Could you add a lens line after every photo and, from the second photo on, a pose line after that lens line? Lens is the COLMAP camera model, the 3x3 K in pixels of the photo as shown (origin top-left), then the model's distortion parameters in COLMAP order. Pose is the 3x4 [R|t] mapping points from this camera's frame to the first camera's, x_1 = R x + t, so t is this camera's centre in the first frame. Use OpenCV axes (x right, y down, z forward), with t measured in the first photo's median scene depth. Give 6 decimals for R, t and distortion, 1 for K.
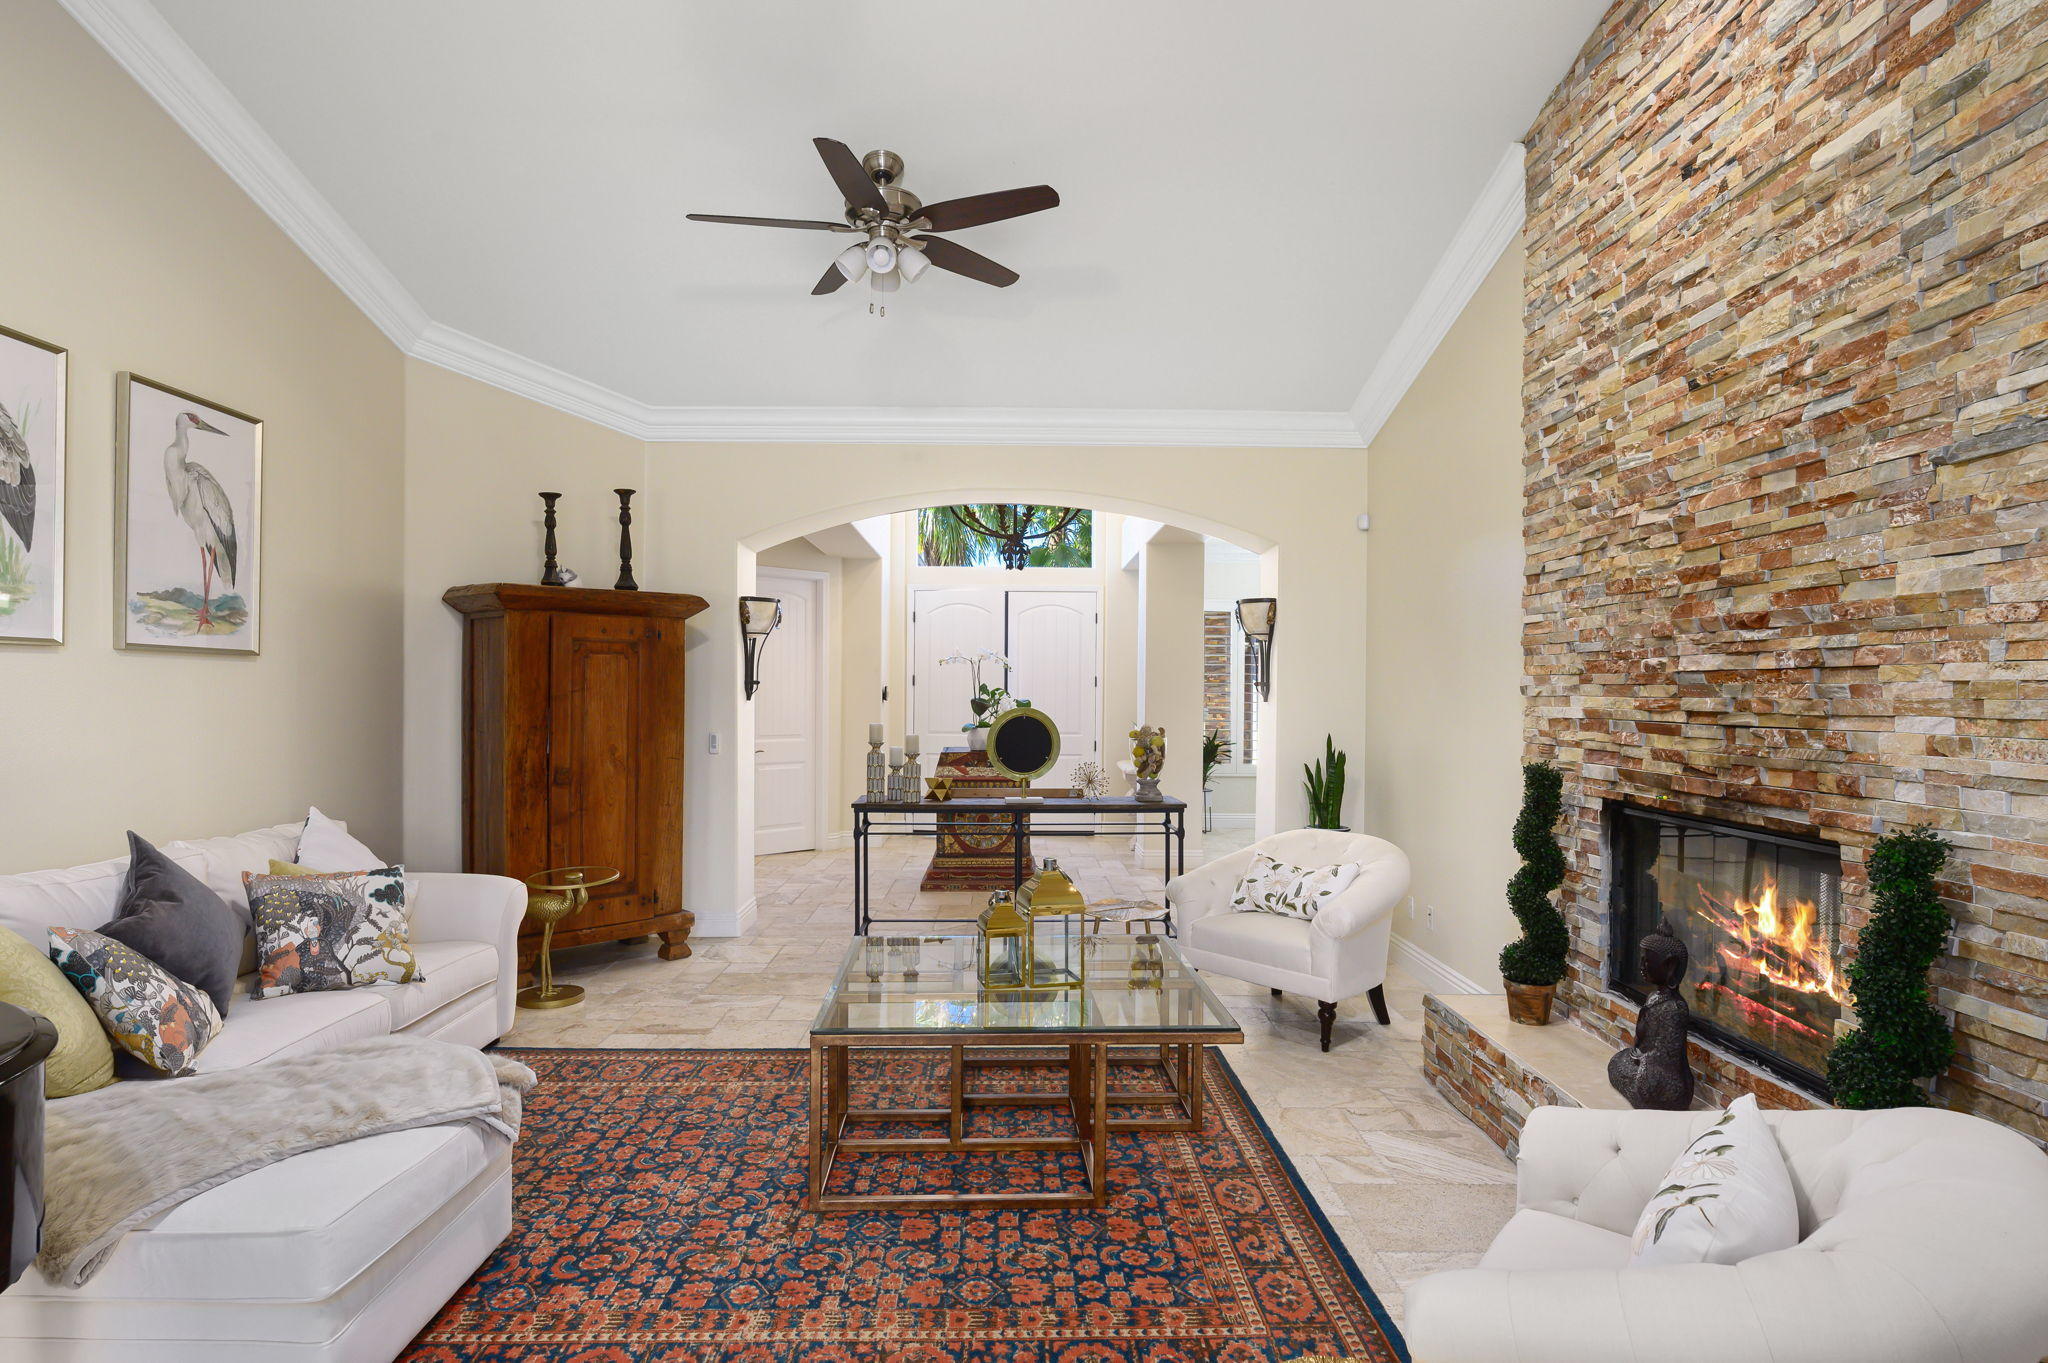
lens RADIAL K [[1120.2, 0, 1006.9], [0, 1120.2, 688.8], [0, 0, 1]] dist [0.007817, -0.008108]
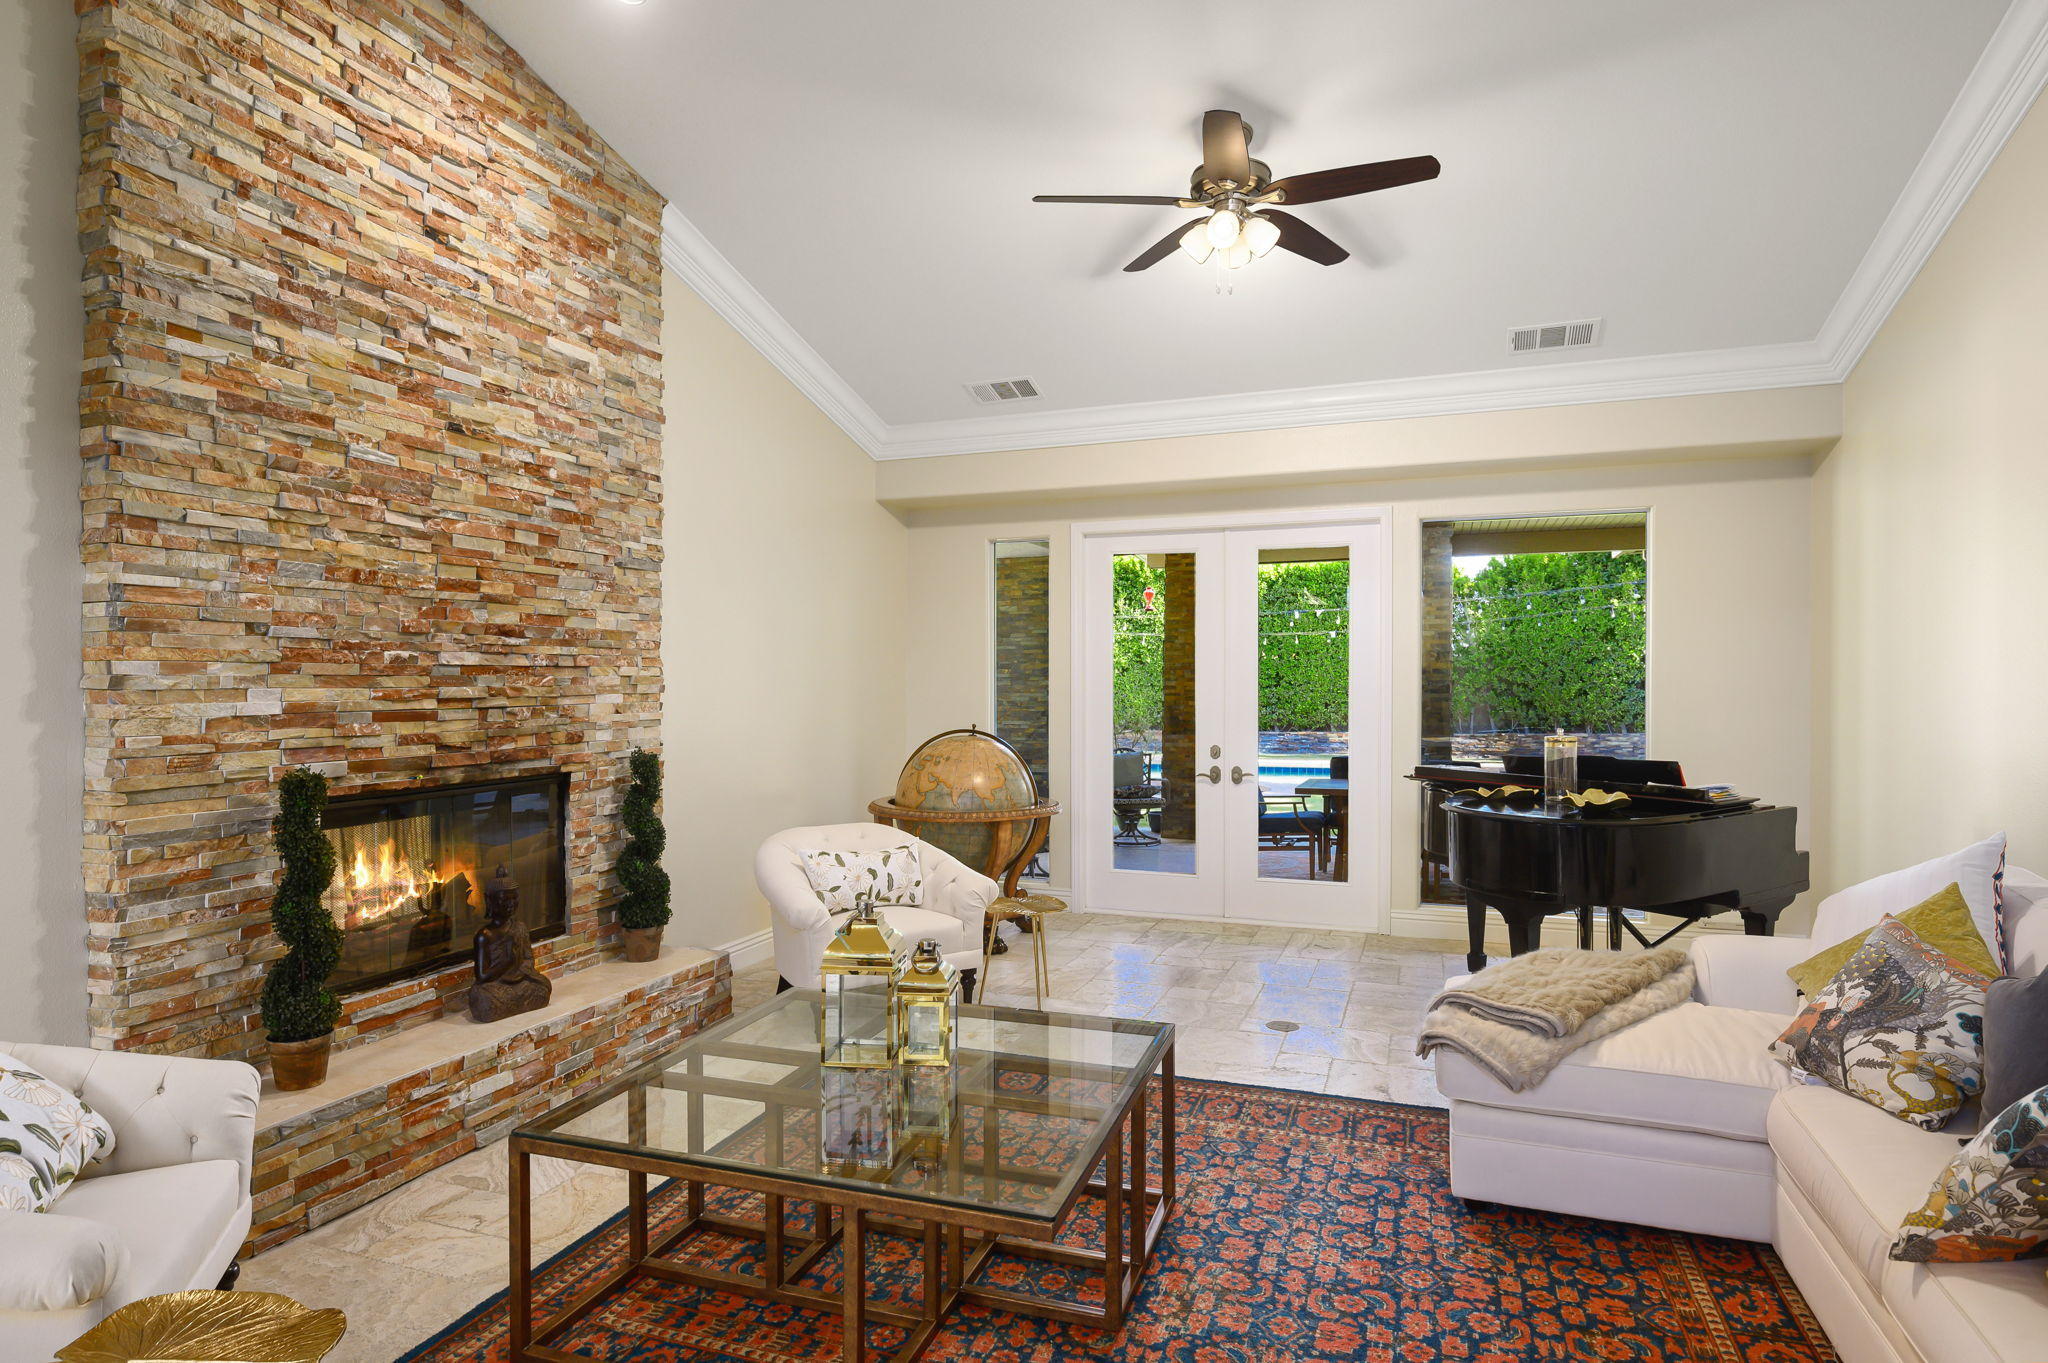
lens RADIAL K [[1120.2, 0, 1028.0], [0, 1120.2, 688.3], [0, 0, 1]] dist [0.007817, -0.008108]
pose [[-0.940633, -0.008051, 0.339330, -0.394692], [-0.004877, 0.999936, 0.010205, -0.006326], [-0.339390, 0.007944, -0.940612, 2.009999]]
